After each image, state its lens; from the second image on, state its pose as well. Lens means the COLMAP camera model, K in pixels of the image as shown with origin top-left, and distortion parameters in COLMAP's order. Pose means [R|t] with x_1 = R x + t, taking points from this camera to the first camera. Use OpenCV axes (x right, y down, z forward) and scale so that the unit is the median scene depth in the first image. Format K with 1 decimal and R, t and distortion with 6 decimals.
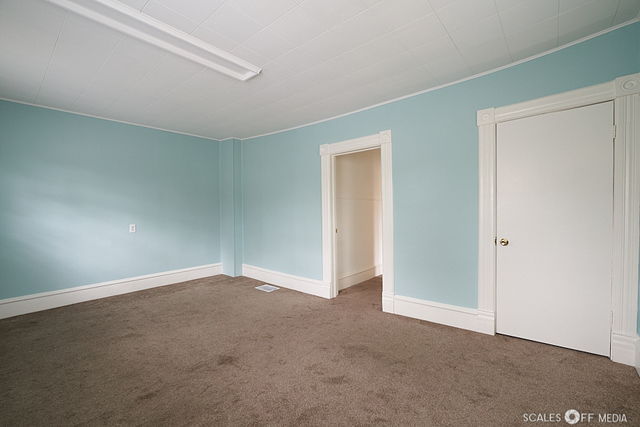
lens RADIAL K [[278.1, 0, 318.1], [0, 278.1, 211.8], [0, 0, 1]] dist [-0.000930, -0.000009]
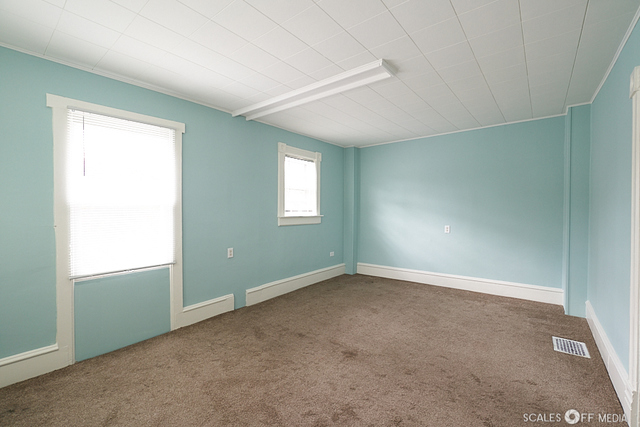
lens RADIAL K [[278.1, 0, 318.1], [0, 278.1, 211.8], [0, 0, 1]] dist [-0.000930, -0.000009]
pose [[0.037216, 0.014434, -0.999203, 0.548962], [-0.009299, 0.999857, 0.014097, -0.026070], [0.999264, 0.008767, 0.037345, 0.613676]]
